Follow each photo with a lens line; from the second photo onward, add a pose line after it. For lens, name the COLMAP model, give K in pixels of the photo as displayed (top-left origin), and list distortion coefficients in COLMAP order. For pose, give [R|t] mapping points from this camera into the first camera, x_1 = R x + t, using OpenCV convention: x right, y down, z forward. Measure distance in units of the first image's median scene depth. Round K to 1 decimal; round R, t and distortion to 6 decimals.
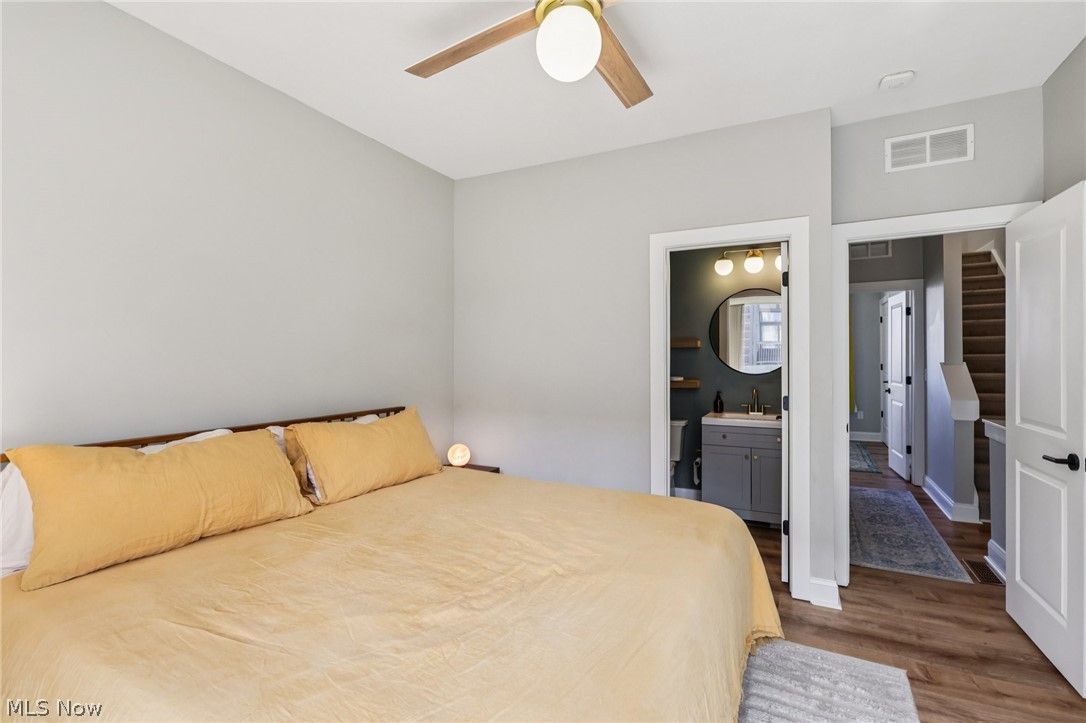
lens RADIAL K [[516.6, 0, 538.2], [0, 516.6, 358.0], [0, 0, 1]] dist [-0.005110, 0.000165]
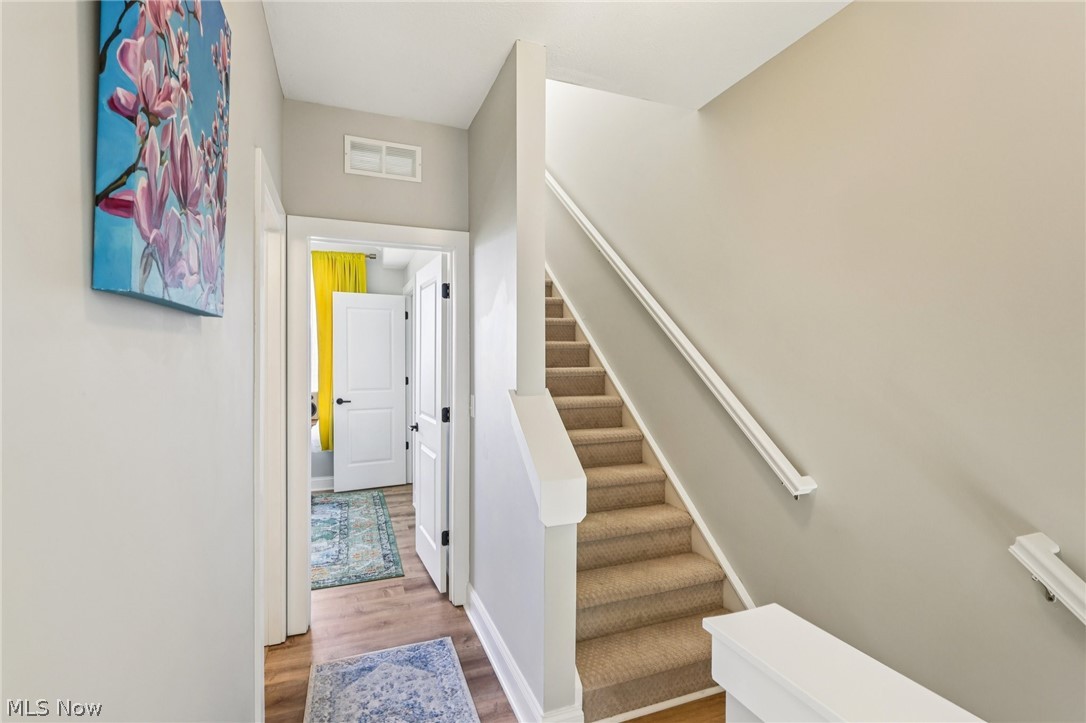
lens RADIAL K [[516.6, 0, 547.5], [0, 516.6, 363.9], [0, 0, 1]] dist [-0.005110, 0.000165]
pose [[0.667684, 0.008515, 0.744396, 0.376335], [-0.002660, 0.999955, -0.009053, -0.006818], [-0.744440, 0.004064, 0.667677, 0.545113]]
